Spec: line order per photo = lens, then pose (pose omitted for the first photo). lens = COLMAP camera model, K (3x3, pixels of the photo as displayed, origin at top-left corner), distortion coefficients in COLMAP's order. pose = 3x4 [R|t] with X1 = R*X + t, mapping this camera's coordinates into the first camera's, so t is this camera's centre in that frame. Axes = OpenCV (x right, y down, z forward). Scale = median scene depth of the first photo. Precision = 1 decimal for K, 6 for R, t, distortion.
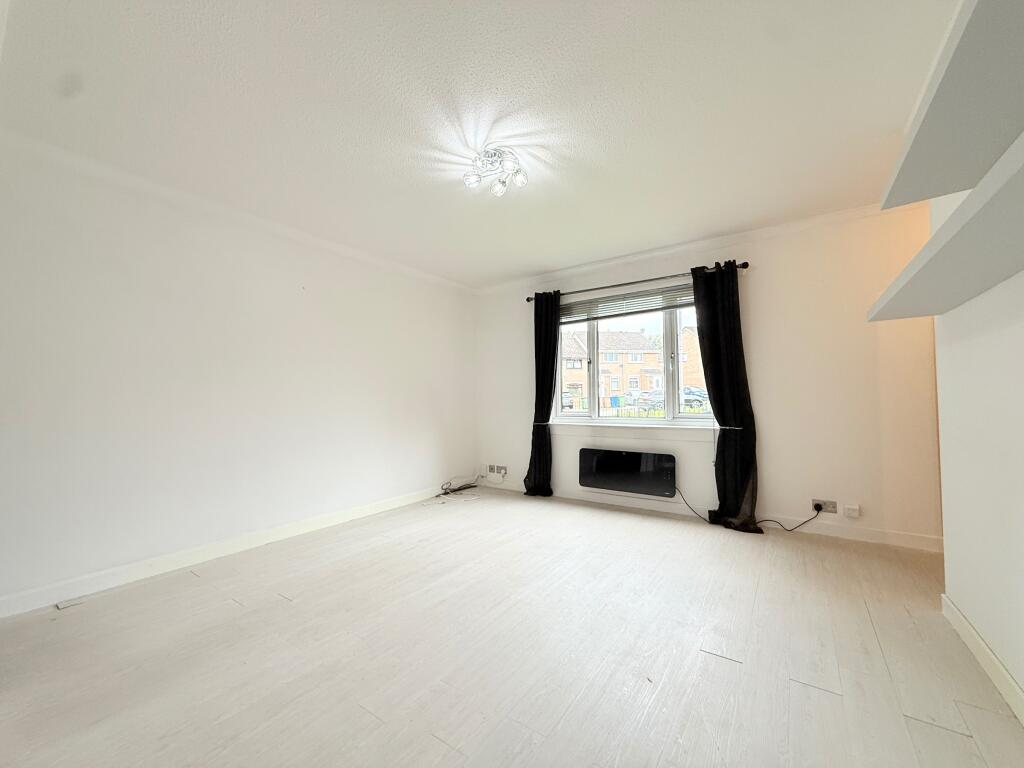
lens RADIAL K [[408.1, 0, 510.4], [0, 408.1, 386.6], [0, 0, 1]] dist [-0.000087, 0.000029]
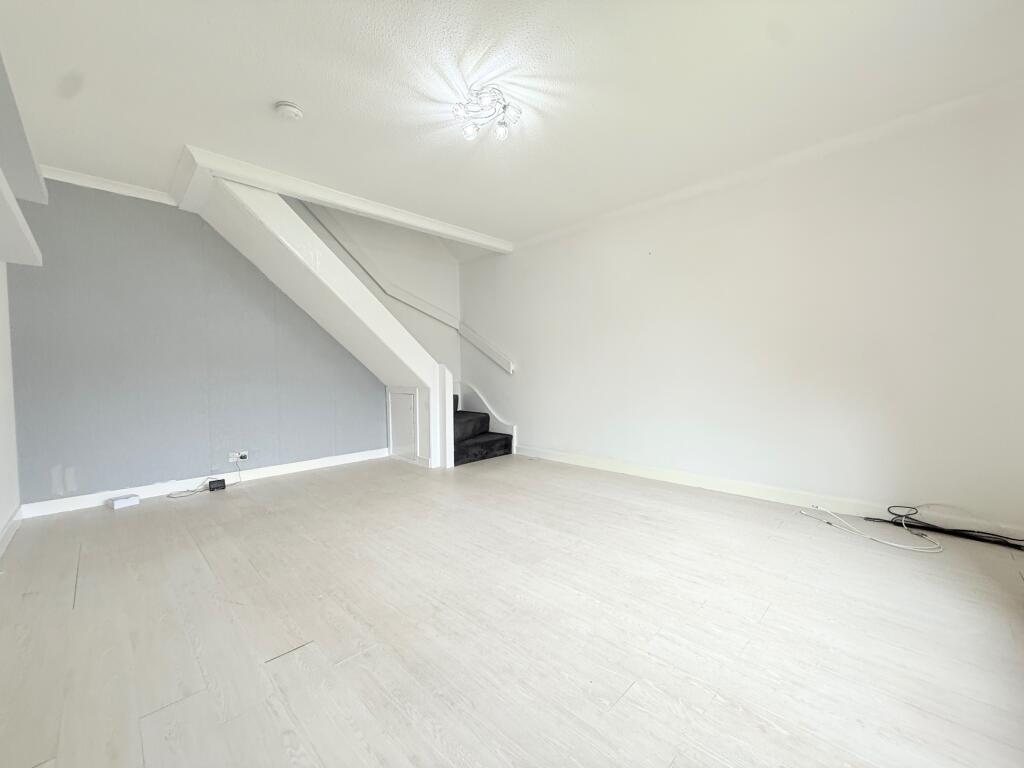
lens RADIAL K [[408.1, 0, 510.4], [0, 408.1, 386.6], [0, 0, 1]] dist [-0.000087, 0.000029]
pose [[-0.158797, 0.051681, -0.985958, 0.717724], [0.041285, 0.998103, 0.045669, 0.051221], [0.986448, -0.033453, -0.160629, 0.921968]]
